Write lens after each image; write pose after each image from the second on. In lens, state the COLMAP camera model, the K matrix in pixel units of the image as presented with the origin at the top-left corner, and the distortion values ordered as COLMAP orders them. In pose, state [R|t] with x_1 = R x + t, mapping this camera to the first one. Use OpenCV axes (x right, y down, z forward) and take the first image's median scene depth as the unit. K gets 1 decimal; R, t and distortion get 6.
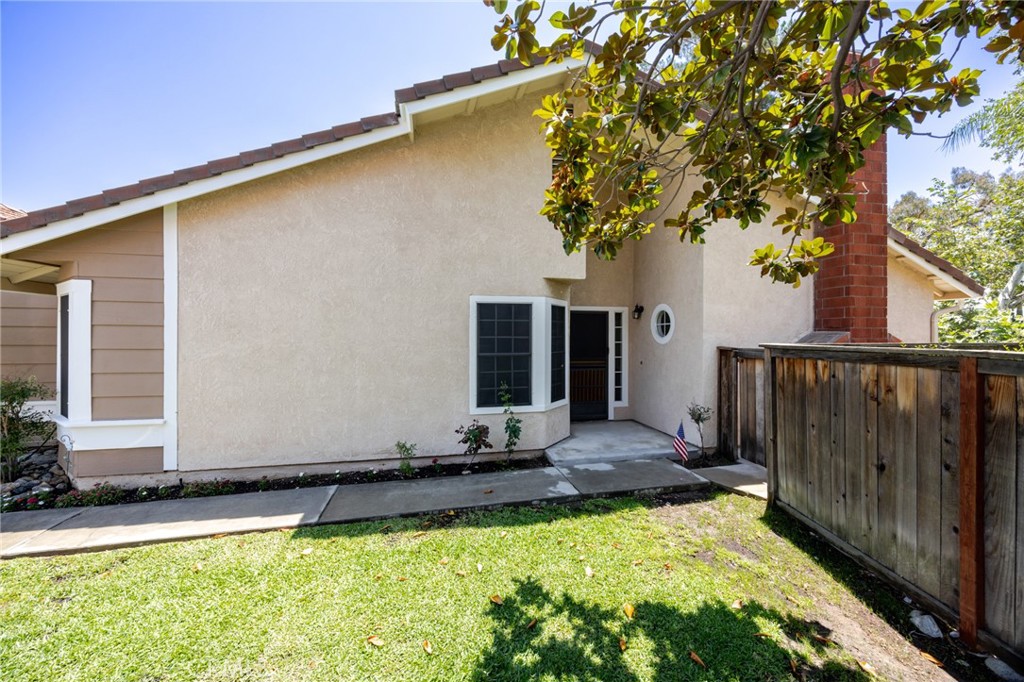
lens RADIAL K [[385.3, 0, 509.7], [0, 385.3, 335.7], [0, 0, 1]] dist [-0.002974, -0.000292]
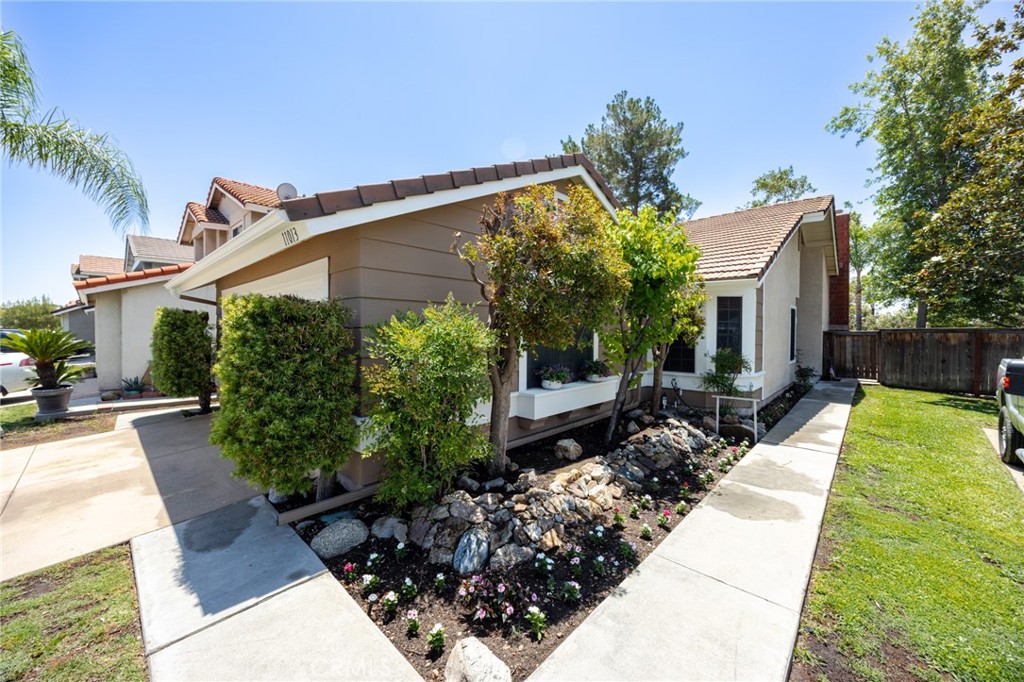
lens RADIAL K [[385.3, 0, 509.7], [0, 385.3, 335.7], [0, 0, 1]] dist [-0.002974, -0.000292]
pose [[0.818637, -0.001970, 0.574309, -4.519947], [-0.002197, 0.999976, 0.006561, 0.089914], [-0.574308, -0.006633, 0.818613, 0.405657]]
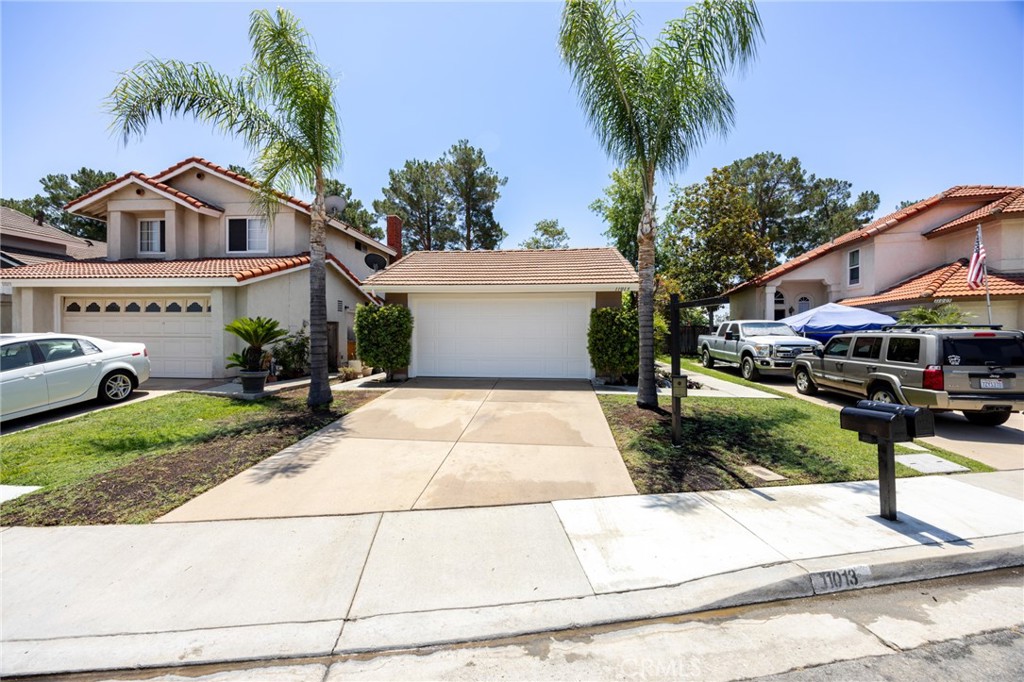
lens RADIAL K [[385.3, 0, 509.7], [0, 385.3, 335.7], [0, 0, 1]] dist [-0.002974, -0.000292]
pose [[0.298219, -0.008599, 0.954459, -7.899906], [-0.000536, 0.999958, 0.009177, 0.177644], [-0.954497, -0.003248, 0.298201, 1.638960]]
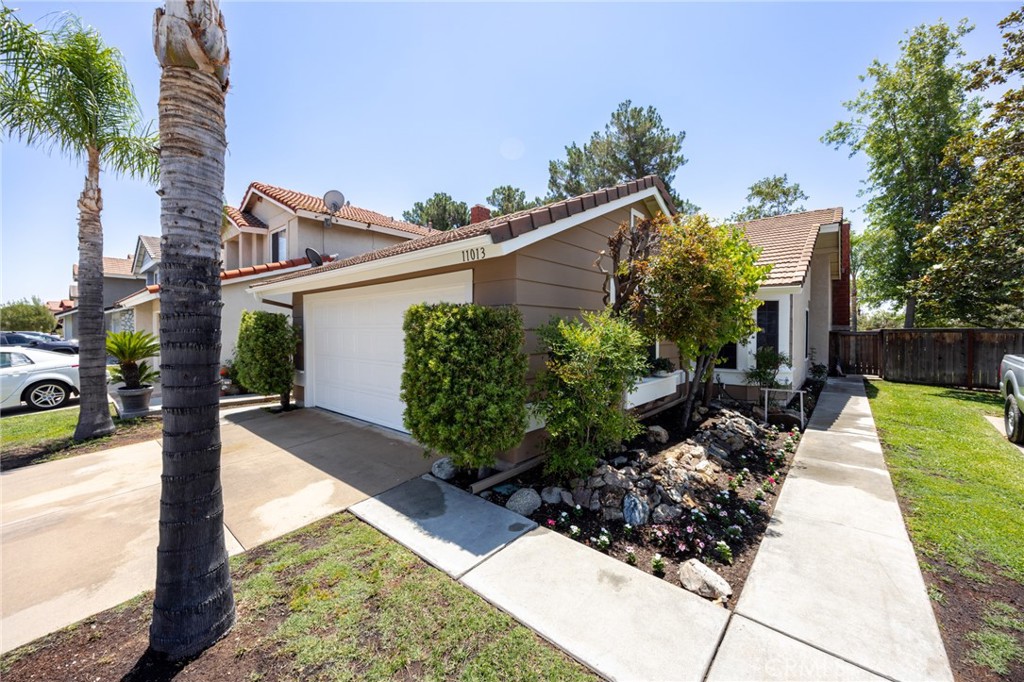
lens RADIAL K [[386.7, 0, 512.9], [0, 386.7, 334.6], [0, 0, 1]] dist [-0.002571, 0.000270]
pose [[0.793828, -0.001644, 0.608140, -5.107703], [0.000696, 0.999998, 0.001795, 0.088748], [-0.608142, -0.001001, 0.793828, 0.531315]]
